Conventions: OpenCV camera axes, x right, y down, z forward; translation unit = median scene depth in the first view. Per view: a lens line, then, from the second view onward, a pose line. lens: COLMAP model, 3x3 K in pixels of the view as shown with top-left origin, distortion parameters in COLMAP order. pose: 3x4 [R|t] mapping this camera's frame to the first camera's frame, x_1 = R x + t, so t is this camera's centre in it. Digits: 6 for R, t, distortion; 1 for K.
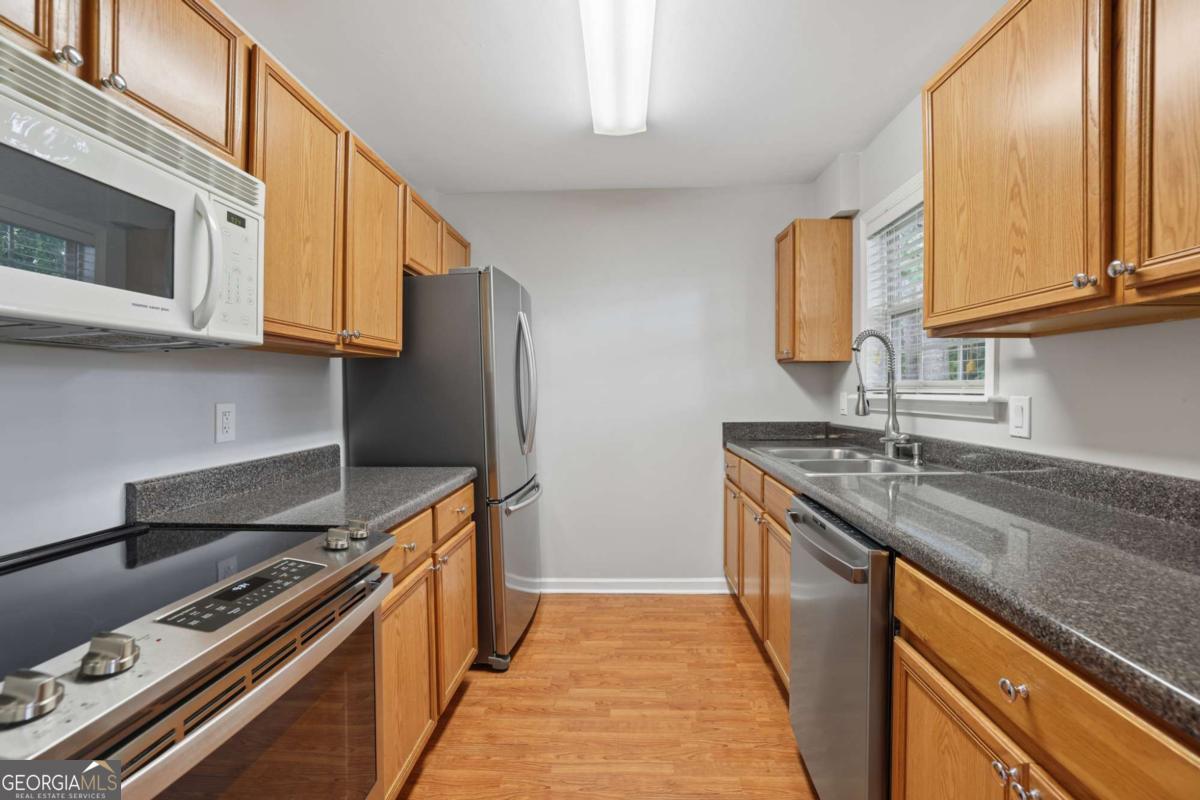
lens RADIAL K [[526.0, 0, 605.1], [0, 526.0, 401.5], [0, 0, 1]] dist [-0.045914, 0.015101]
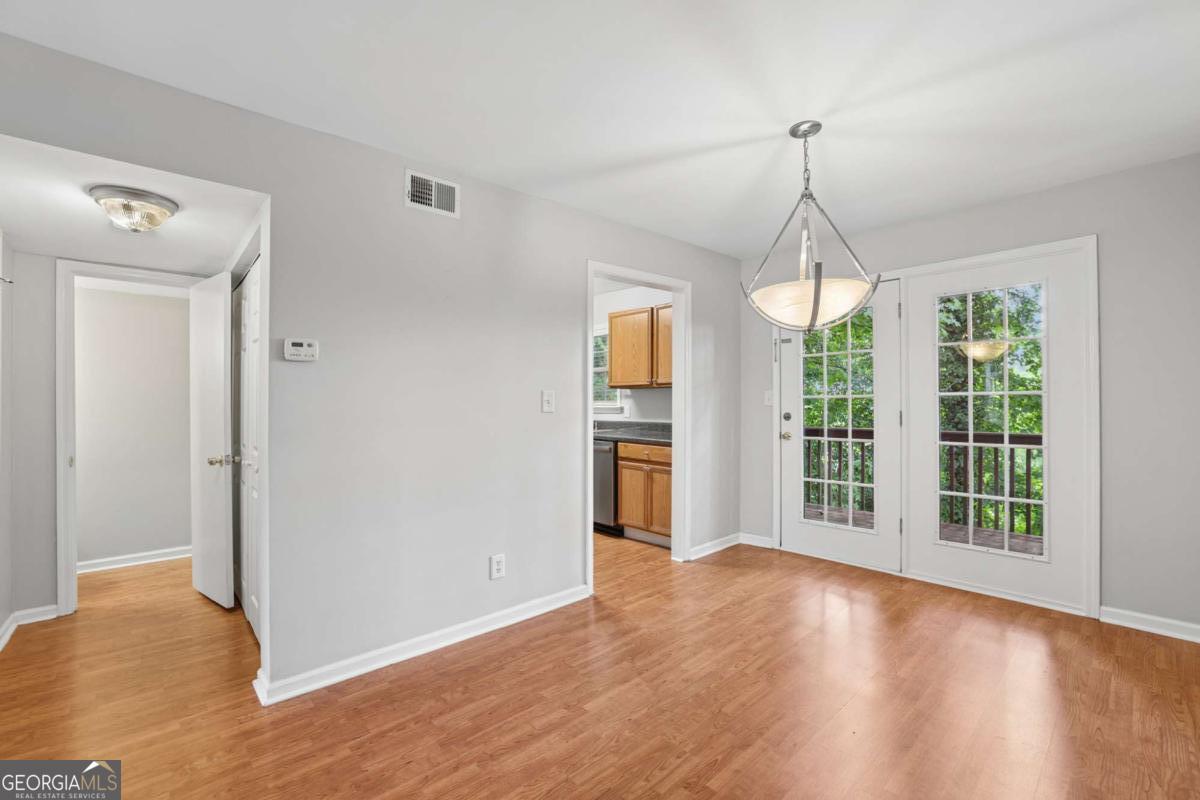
lens RADIAL K [[511.0, 0, 595.3], [0, 511.0, 404.0], [0, 0, 1]] dist [-0.049210, 0.013539]
pose [[0.726653, -0.000903, 0.687004, -1.258313], [0.020555, 0.999580, -0.020427, 0.033431], [-0.686697, 0.028964, 0.726367, -0.994621]]
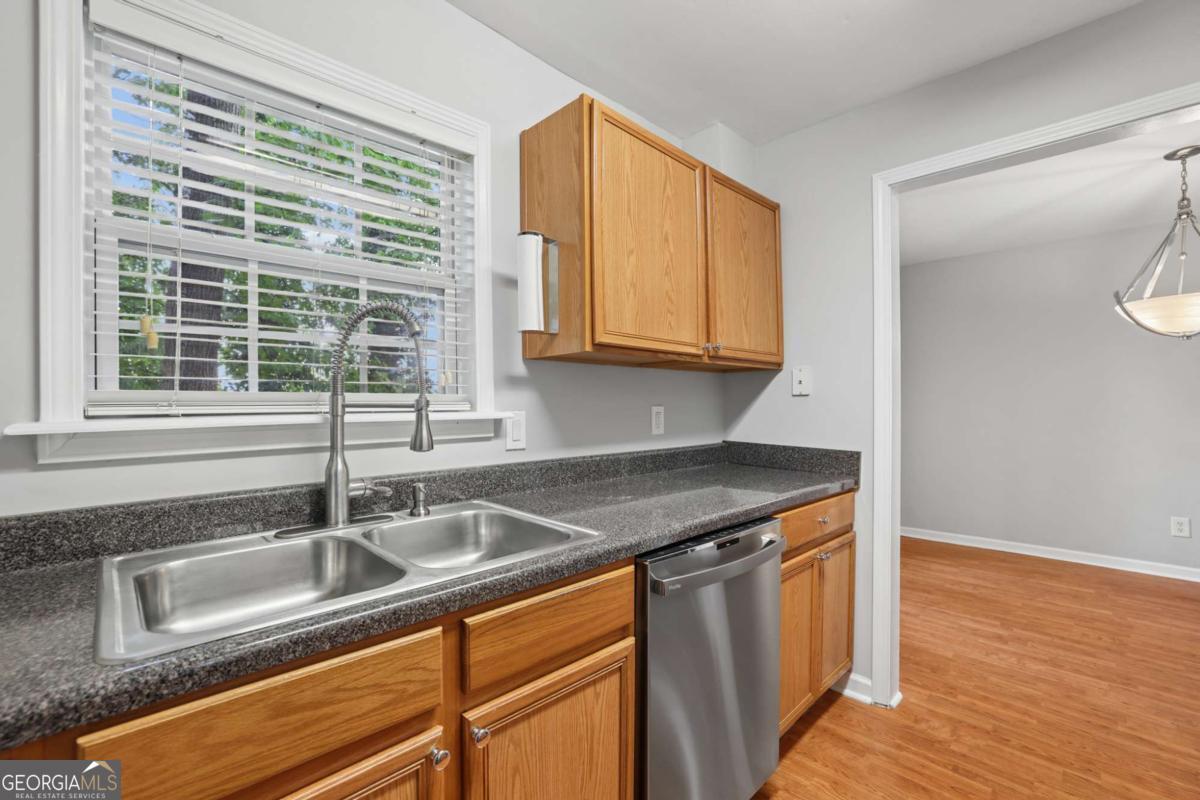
lens RADIAL K [[511.0, 0, 595.3], [0, 511.0, 404.0], [0, 0, 1]] dist [-0.049210, 0.013539]
pose [[-0.719193, -0.006336, 0.694781, -0.036984], [0.015375, 0.999568, 0.025031, -0.036217], [-0.694640, 0.028685, -0.718786, 1.202822]]
